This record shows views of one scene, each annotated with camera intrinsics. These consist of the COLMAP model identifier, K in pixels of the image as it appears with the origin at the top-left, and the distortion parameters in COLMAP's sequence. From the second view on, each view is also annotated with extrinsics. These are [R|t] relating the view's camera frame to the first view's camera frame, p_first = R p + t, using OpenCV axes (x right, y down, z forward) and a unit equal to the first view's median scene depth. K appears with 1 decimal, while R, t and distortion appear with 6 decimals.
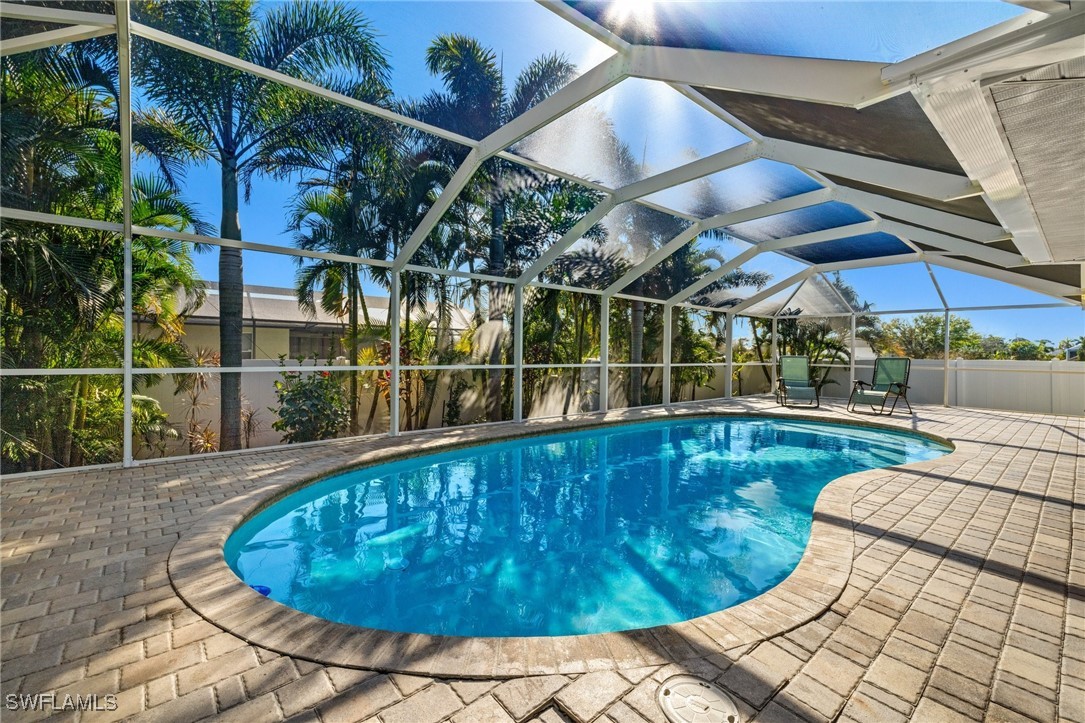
lens RADIAL K [[473.5, 0, 542.5], [0, 473.5, 361.5], [0, 0, 1]] dist [0.000748, -0.000019]
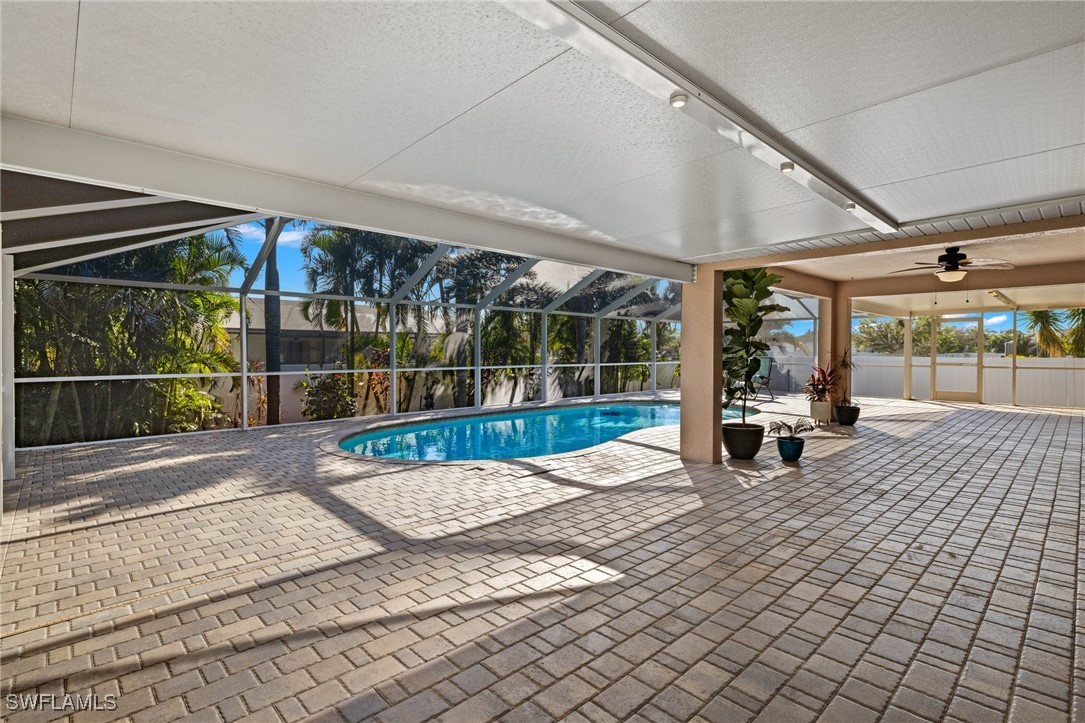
lens RADIAL K [[511.9, 0, 542.5], [0, 511.9, 361.5], [0, 0, 1]] dist [0.022644, 0.000129]
pose [[0.999053, -0.014962, 0.040867, 0.068073], [0.014911, 0.999888, 0.001557, -0.006205], [-0.040885, -0.000946, 0.999163, -0.419555]]
